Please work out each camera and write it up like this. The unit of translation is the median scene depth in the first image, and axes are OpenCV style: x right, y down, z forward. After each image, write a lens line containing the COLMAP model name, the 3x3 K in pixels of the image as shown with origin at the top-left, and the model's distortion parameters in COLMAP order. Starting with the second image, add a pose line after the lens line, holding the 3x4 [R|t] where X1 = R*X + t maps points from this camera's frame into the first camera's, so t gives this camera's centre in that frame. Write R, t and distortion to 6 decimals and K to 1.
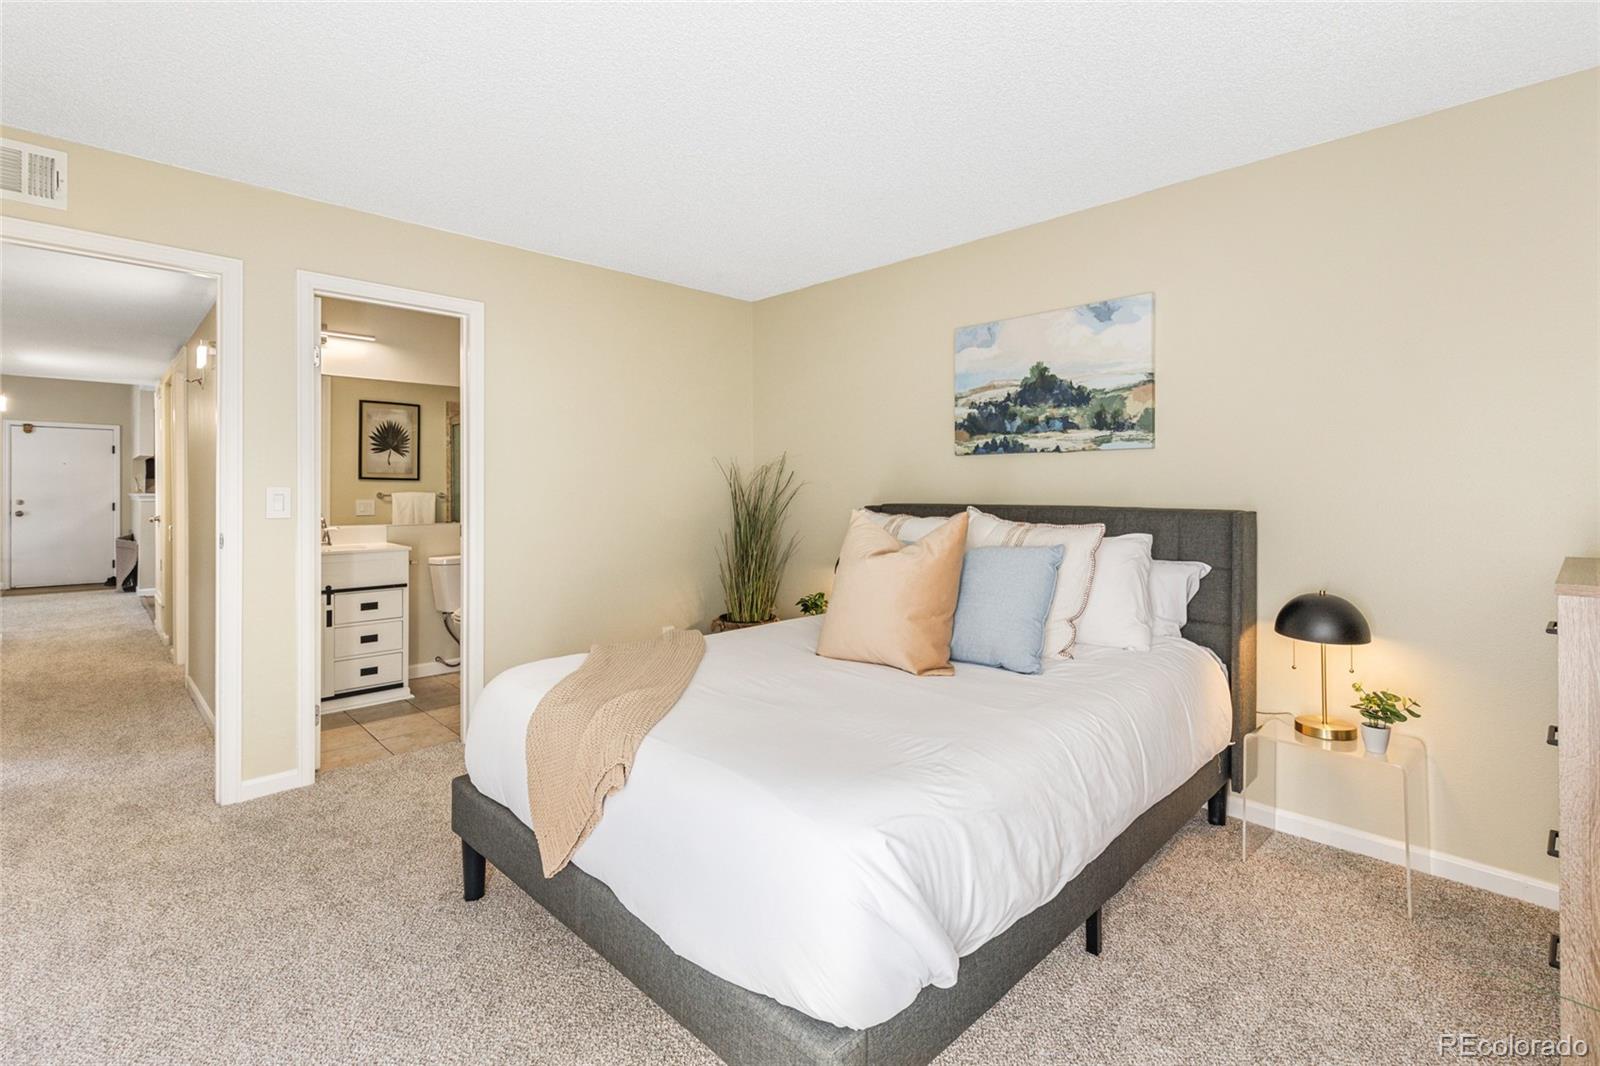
lens RADIAL K [[716.6, 0, 800.2], [0, 716.6, 501.9], [0, 0, 1]] dist [0.002151, -0.001563]
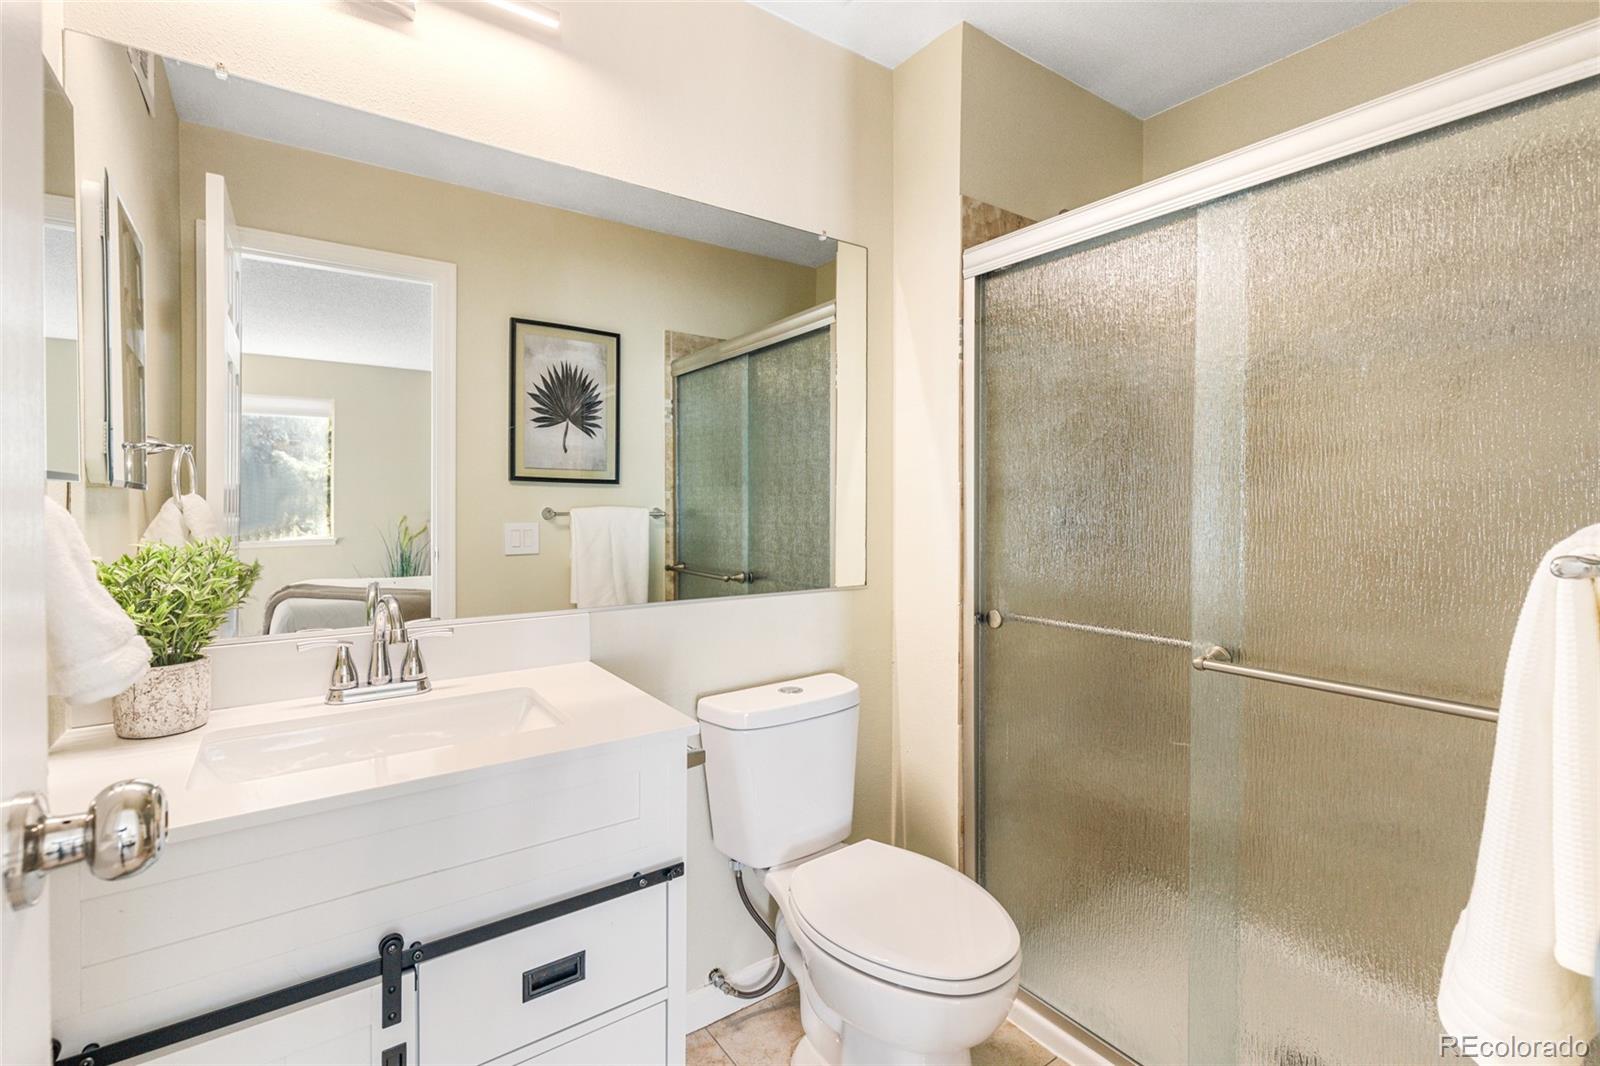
lens RADIAL K [[716.6, 0, 802.1], [0, 716.6, 526.4], [0, 0, 1]] dist [0.002151, -0.001563]
pose [[0.986815, 0.007403, -0.161682, -0.332229], [-0.004034, 0.999768, 0.021158, -0.011522], [0.161801, -0.020226, 0.986616, 0.537797]]
